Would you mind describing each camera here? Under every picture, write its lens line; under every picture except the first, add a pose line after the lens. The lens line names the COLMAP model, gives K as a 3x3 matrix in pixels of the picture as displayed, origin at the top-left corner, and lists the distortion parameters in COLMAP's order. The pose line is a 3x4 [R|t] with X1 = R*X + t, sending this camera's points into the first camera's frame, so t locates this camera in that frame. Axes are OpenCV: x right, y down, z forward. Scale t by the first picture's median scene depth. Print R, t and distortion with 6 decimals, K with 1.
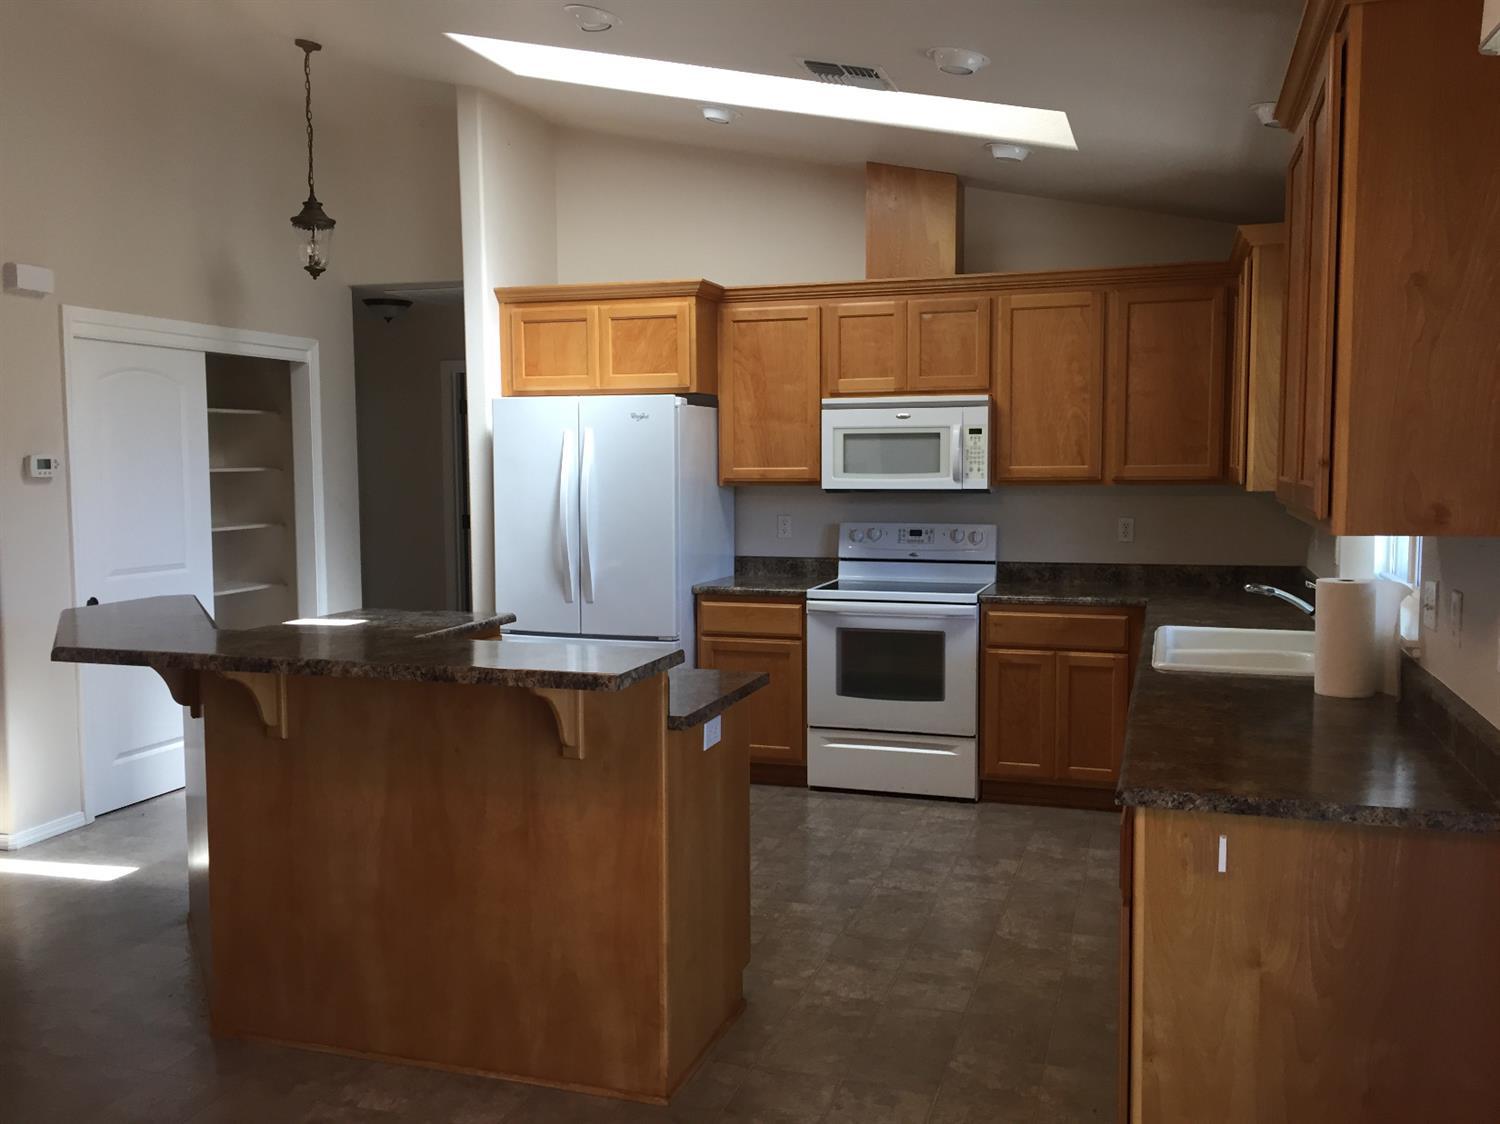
lens RADIAL K [[1290.6, 0, 755.0], [0, 1290.6, 558.8], [0, 0, 1]] dist [0.070868, -0.053766]
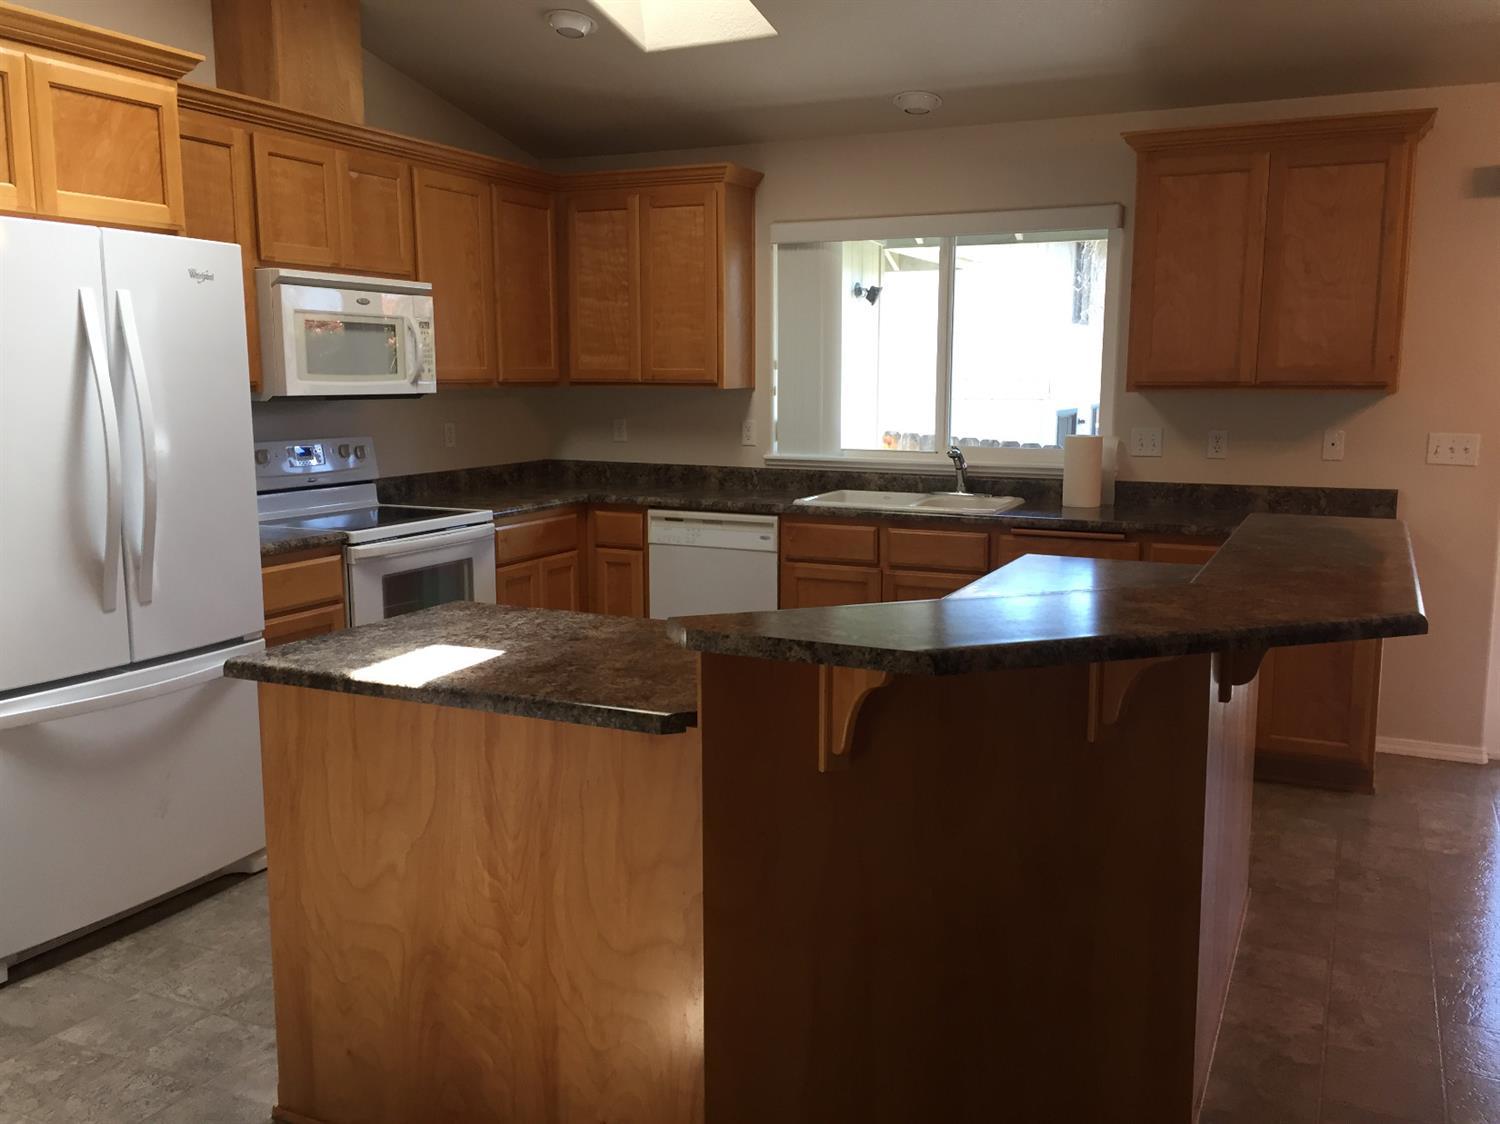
lens RADIAL K [[1290.6, 0, 756.9], [0, 1290.6, 566.0], [0, 0, 1]] dist [0.070868, -0.053766]
pose [[0.124847, -0.143045, 0.981810, -0.662600], [0.075364, 0.988061, 0.134372, -0.039462], [-0.989310, 0.057217, 0.134137, 0.667335]]
